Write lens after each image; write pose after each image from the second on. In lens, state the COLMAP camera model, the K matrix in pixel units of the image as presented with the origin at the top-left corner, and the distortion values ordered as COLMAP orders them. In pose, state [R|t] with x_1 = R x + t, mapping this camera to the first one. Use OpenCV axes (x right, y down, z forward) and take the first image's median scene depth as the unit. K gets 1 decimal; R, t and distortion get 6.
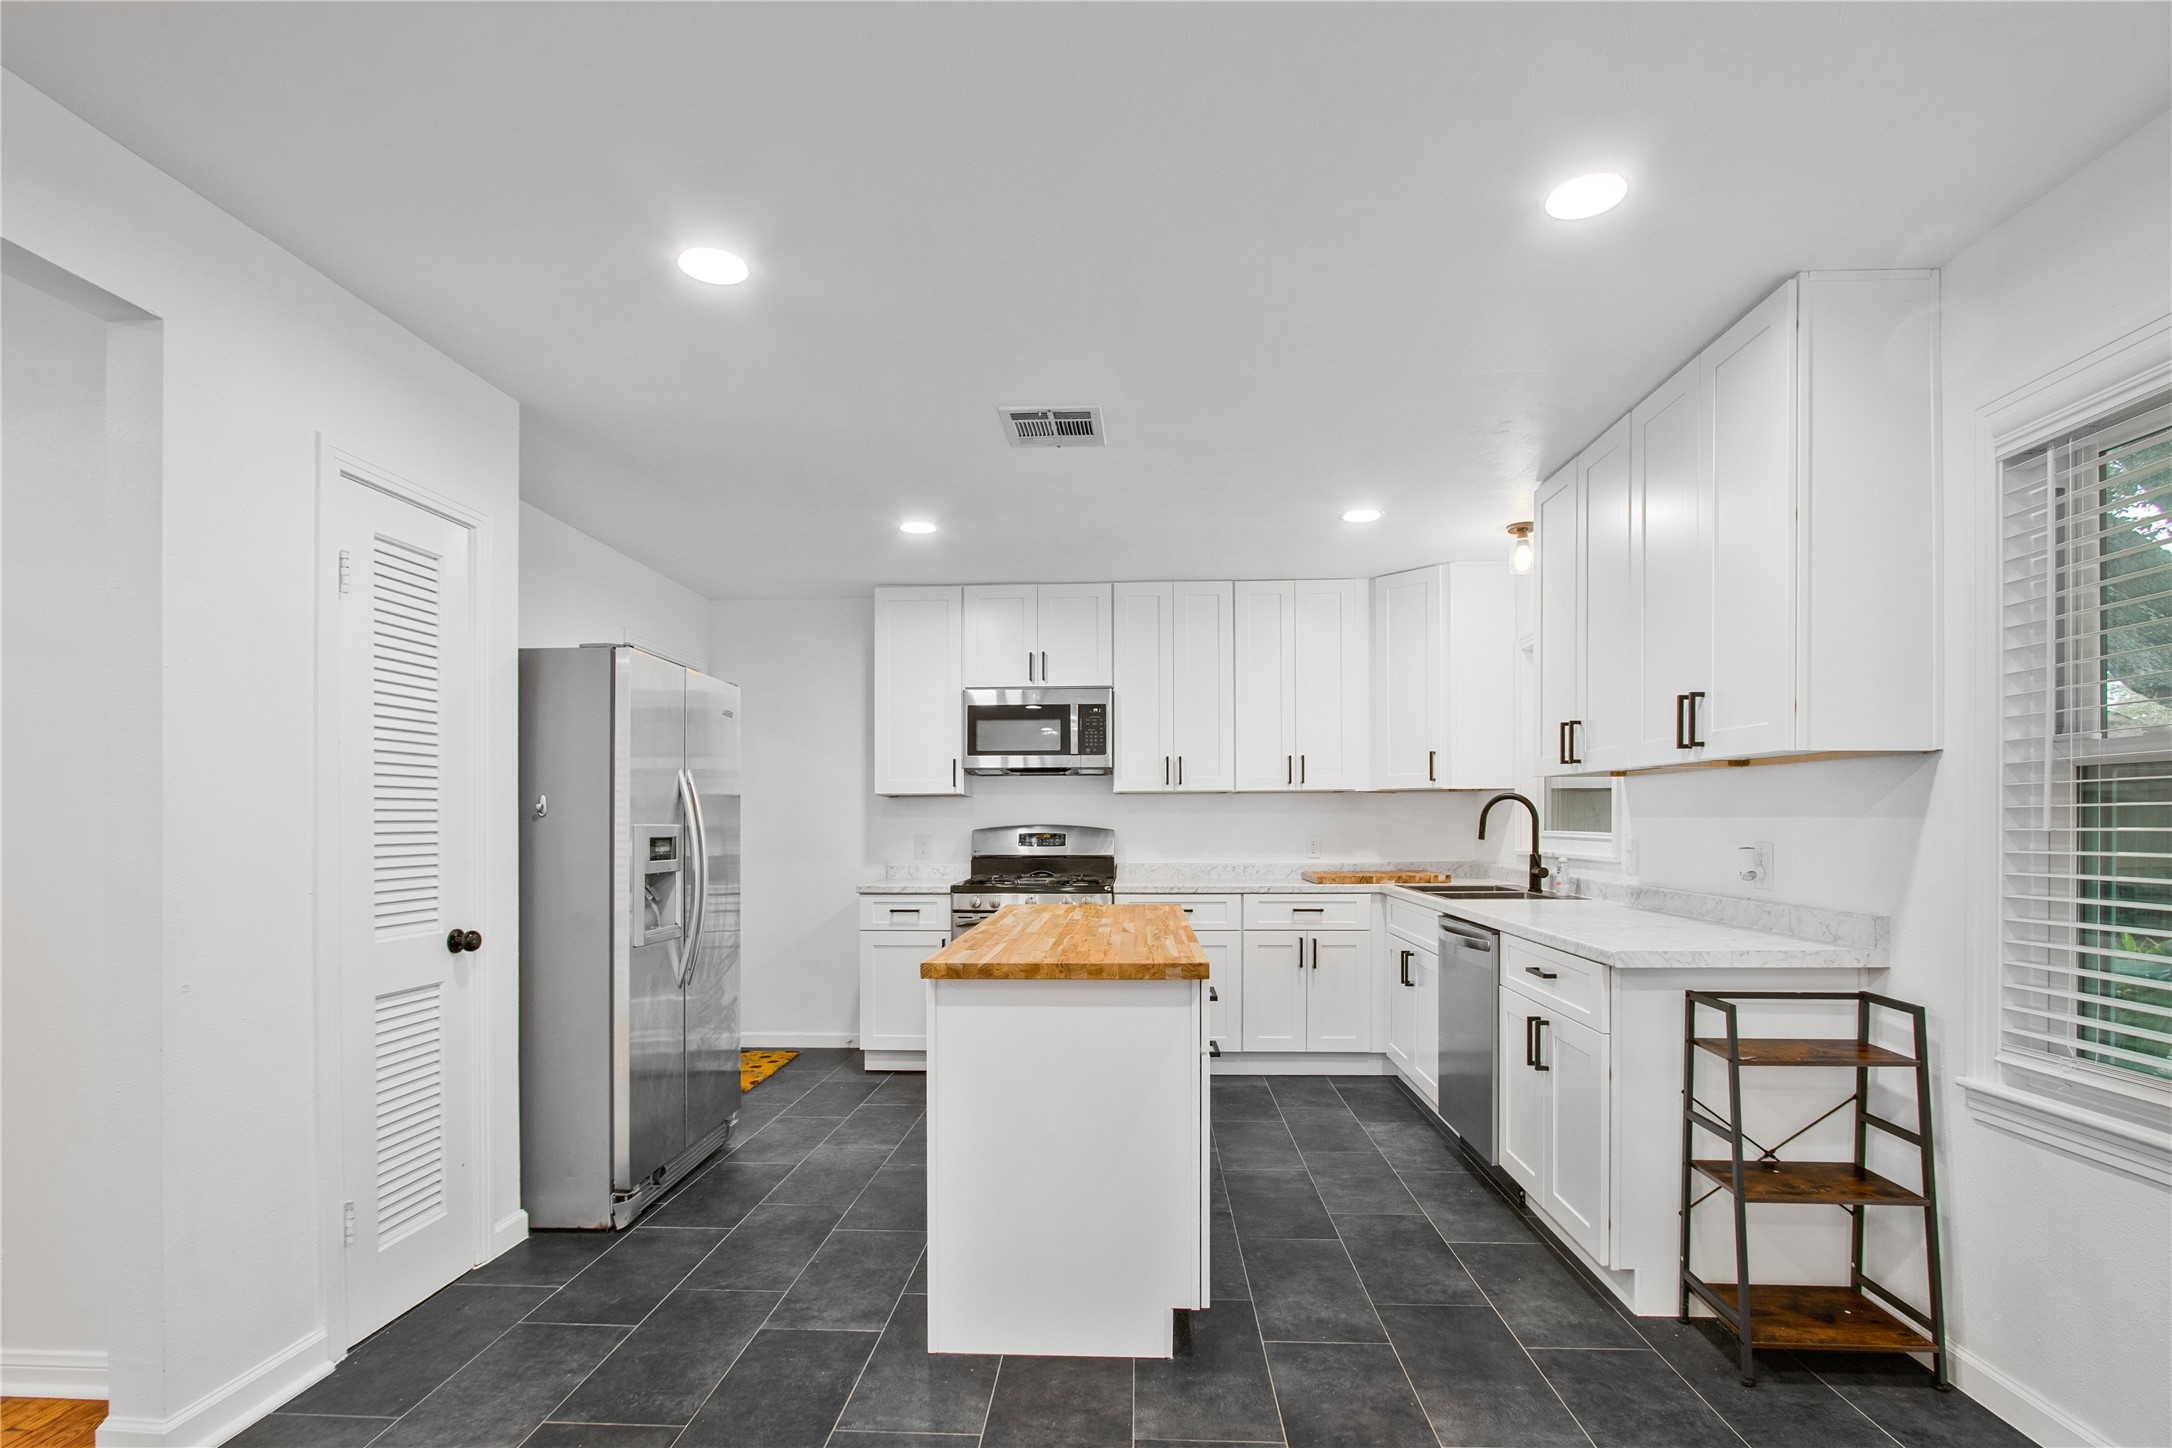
lens RADIAL K [[1031.9, 0, 1089.0], [0, 1031.9, 819.4], [0, 0, 1]] dist [-0.018253, 0.000535]
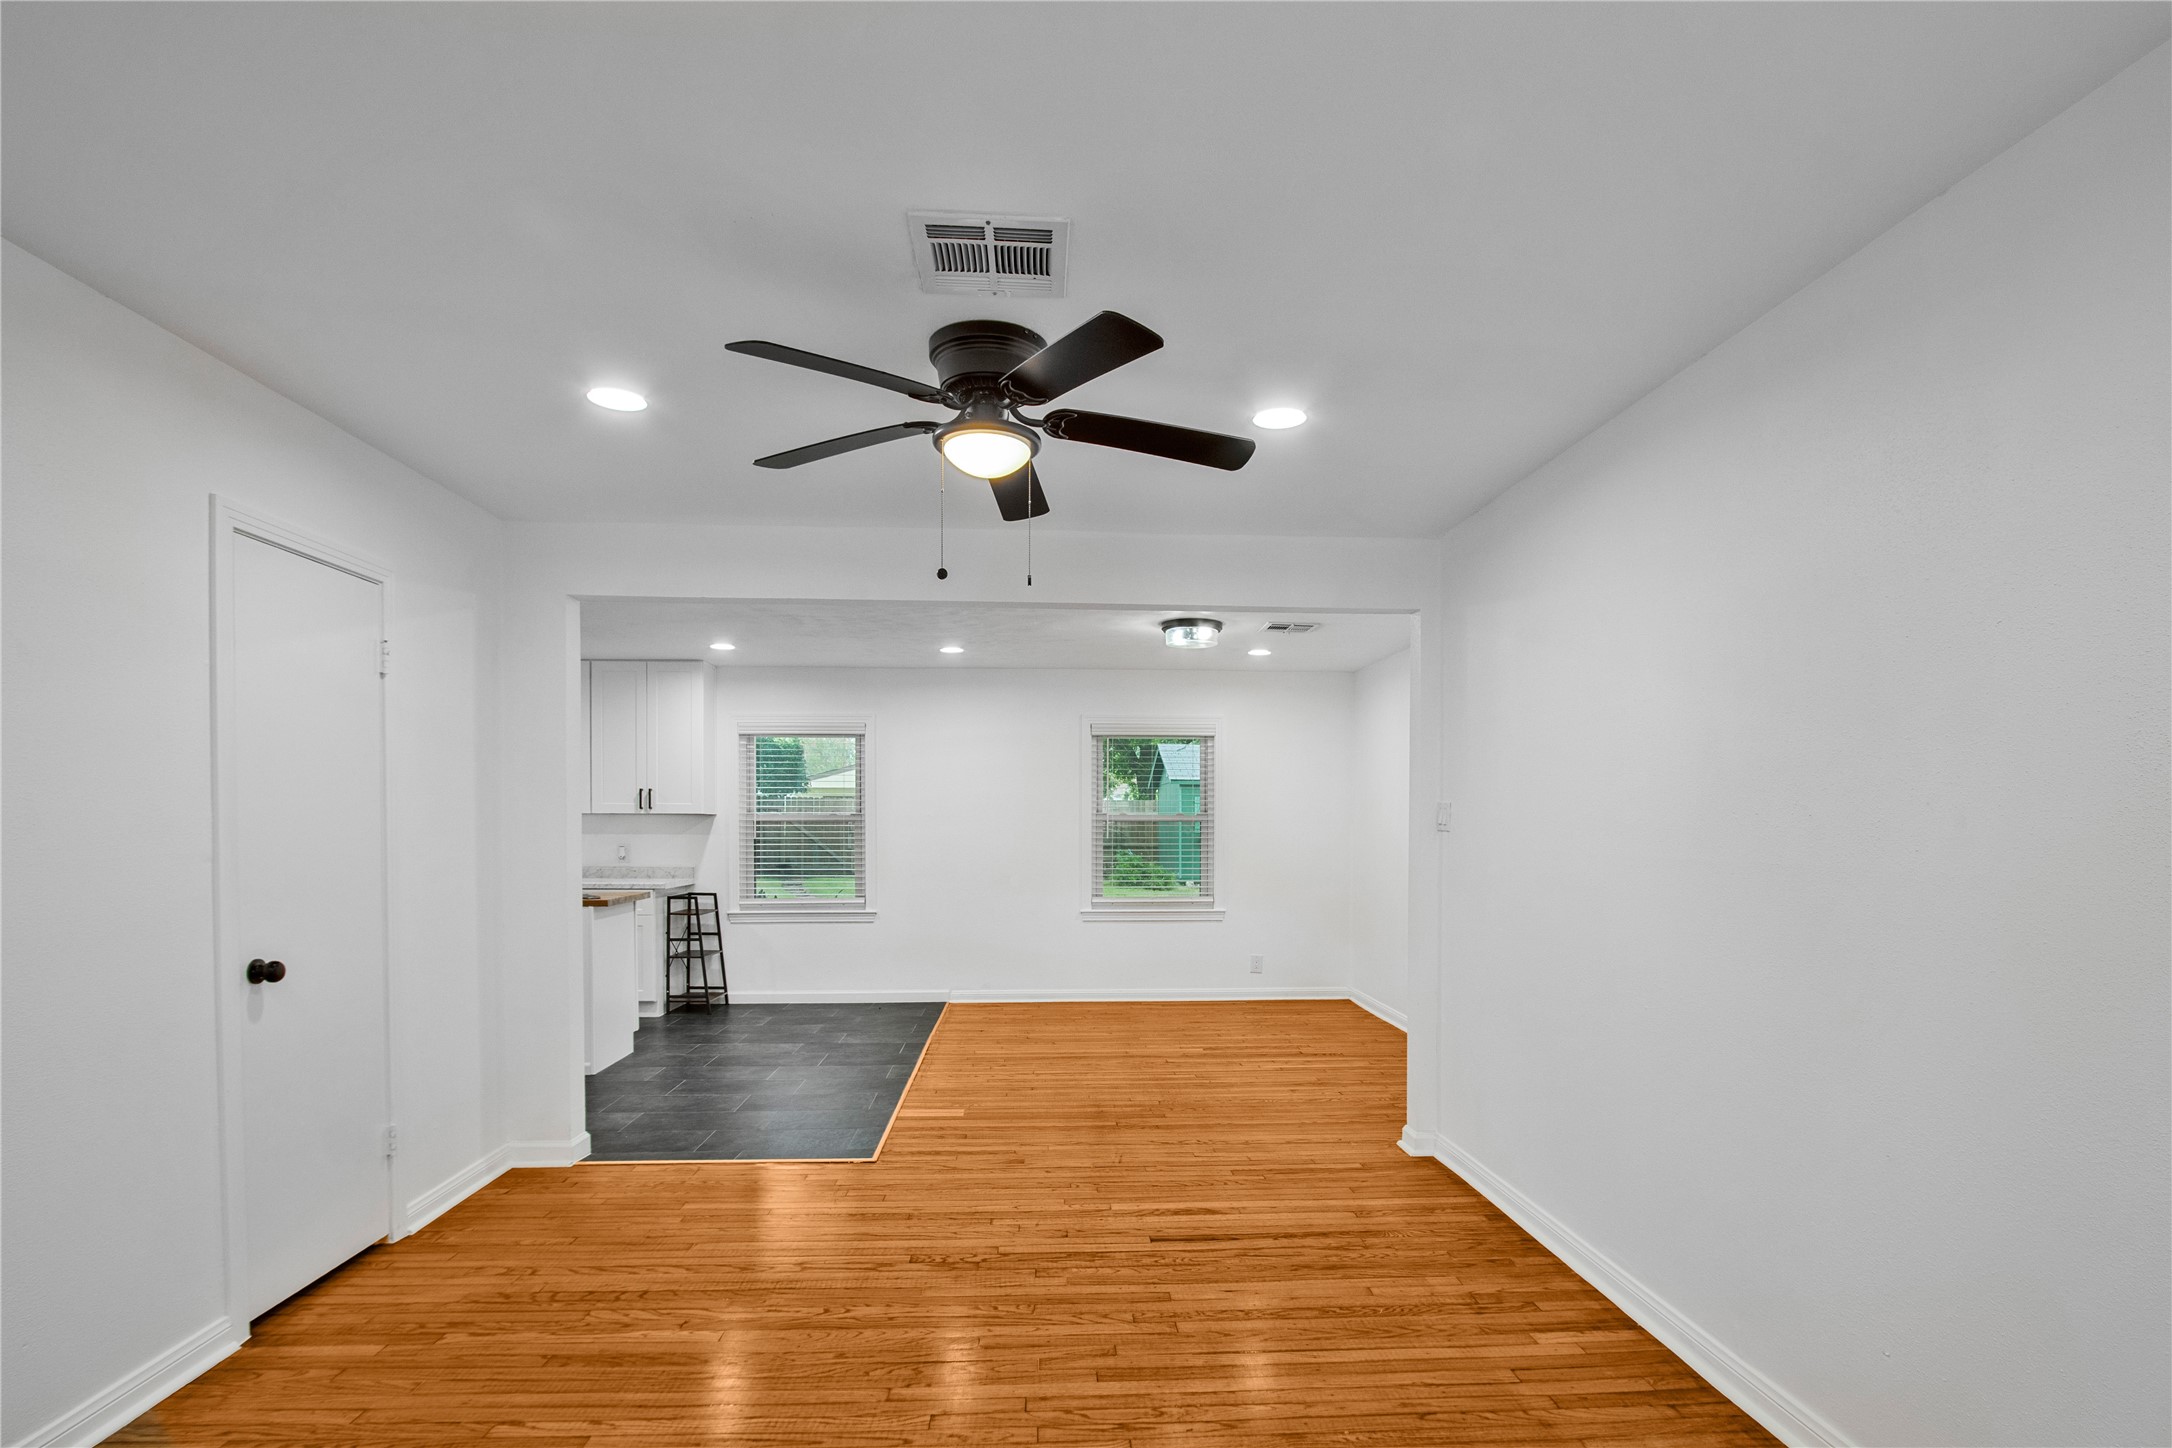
lens RADIAL K [[1062.4, 0, 1090.3], [0, 1062.4, 833.5], [0, 0, 1]] dist [-0.018841, 0.000461]
pose [[-0.109312, -0.006343, 0.993987, -1.395105], [-0.005874, 0.999966, 0.005735, -0.017473], [-0.993990, -0.005212, -0.109346, 0.091228]]
